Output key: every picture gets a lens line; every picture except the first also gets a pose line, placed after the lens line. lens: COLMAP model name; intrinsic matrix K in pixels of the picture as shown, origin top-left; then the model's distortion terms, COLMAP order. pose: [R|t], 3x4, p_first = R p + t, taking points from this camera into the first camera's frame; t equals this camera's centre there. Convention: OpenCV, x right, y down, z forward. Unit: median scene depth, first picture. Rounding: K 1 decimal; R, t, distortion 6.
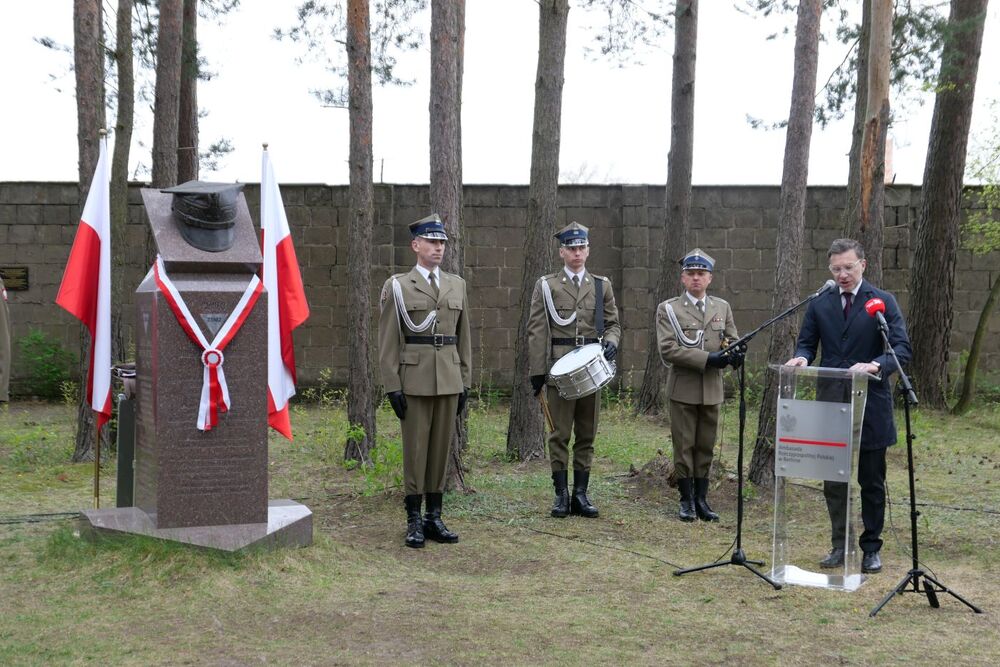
lens RADIAL K [[1640.4, 0, 500.0], [0, 1640.4, 333.5], [0, 0, 1]] dist [0.000437, 0.021424]
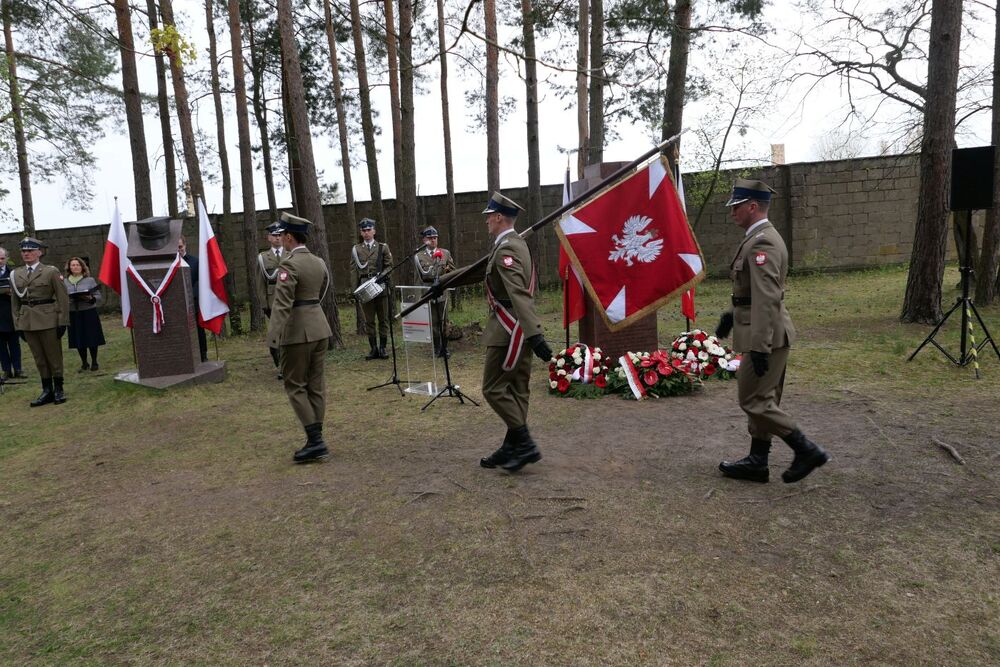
lens RADIAL K [[744.4, 0, 500.0], [0, 744.4, 333.5], [0, 0, 1]] dist [0.007924, 0.004203]
pose [[0.976118, -0.053340, -0.210591, 0.387818], [0.075355, 0.992336, 0.097933, -0.002521], [0.203754, -0.111464, 0.972656, 0.104449]]
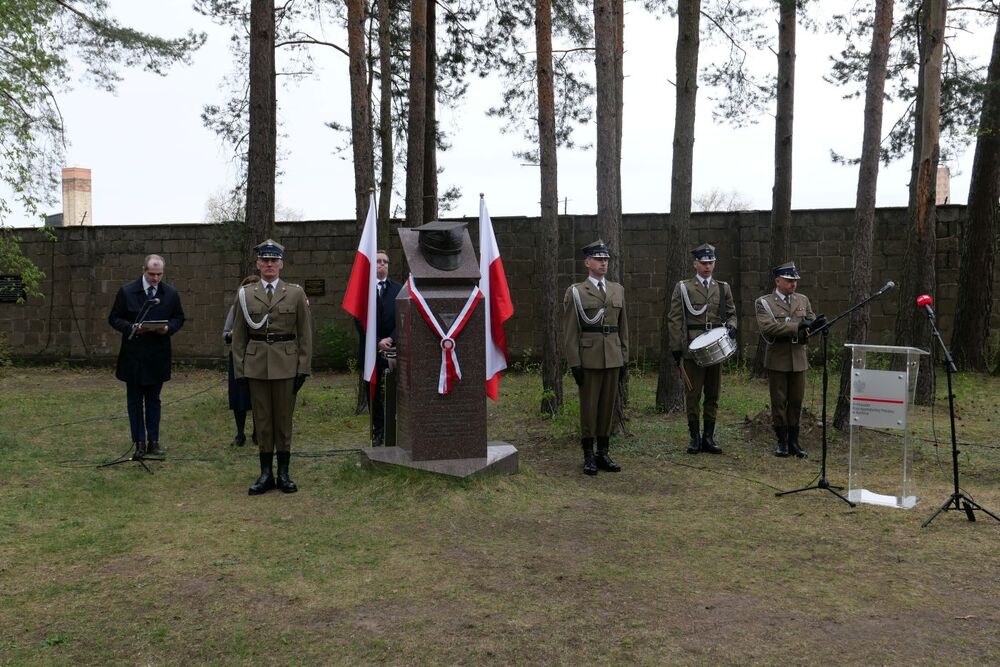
lens RADIAL K [[1171.5, 0, 474.3], [0, 1171.5, 332.2], [0, 0, 1]] dist [-0.015638, 0.033170]
pose [[0.988092, -0.013608, -0.153261, 0.005625], [0.015472, 0.999820, 0.010972, -0.005358], [0.153084, -0.013212, 0.988125, -0.016282]]
